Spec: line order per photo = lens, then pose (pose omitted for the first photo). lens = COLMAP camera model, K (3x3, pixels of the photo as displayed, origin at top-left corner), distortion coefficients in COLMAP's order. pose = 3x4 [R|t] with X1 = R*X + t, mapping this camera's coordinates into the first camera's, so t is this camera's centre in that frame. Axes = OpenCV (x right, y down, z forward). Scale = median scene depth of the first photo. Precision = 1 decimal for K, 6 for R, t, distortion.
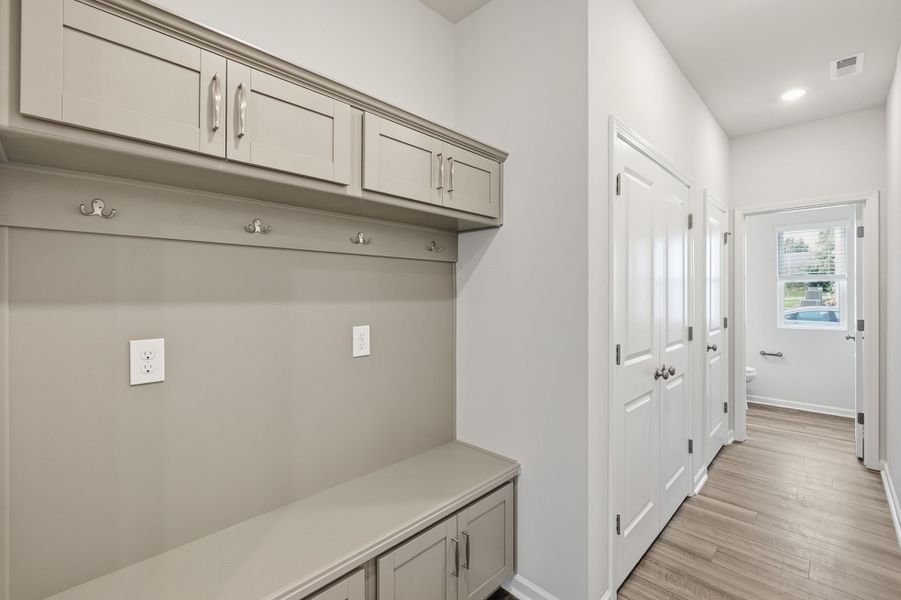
lens RADIAL K [[391.9, 0, 444.7], [0, 391.9, 291.4], [0, 0, 1]] dist [-0.003778, -0.000312]
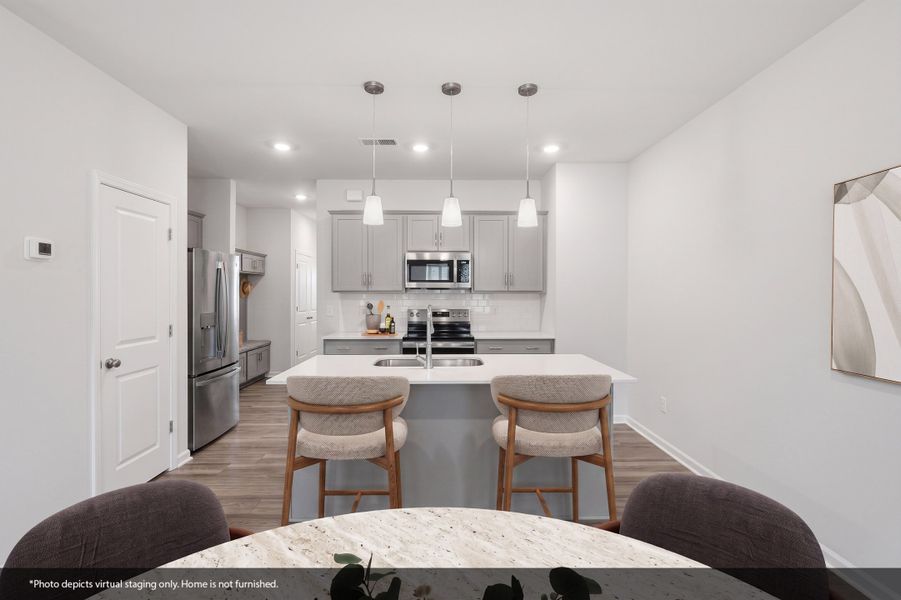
lens RADIAL K [[391.9, 0, 443.1], [0, 391.9, 294.7], [0, 0, 1]] dist [-0.003778, -0.000312]
pose [[0.698153, -0.000310, 0.715949, -0.508377], [-0.004520, 0.999978, 0.004841, -0.006267], [-0.715934, -0.006616, 0.698136, -1.051097]]
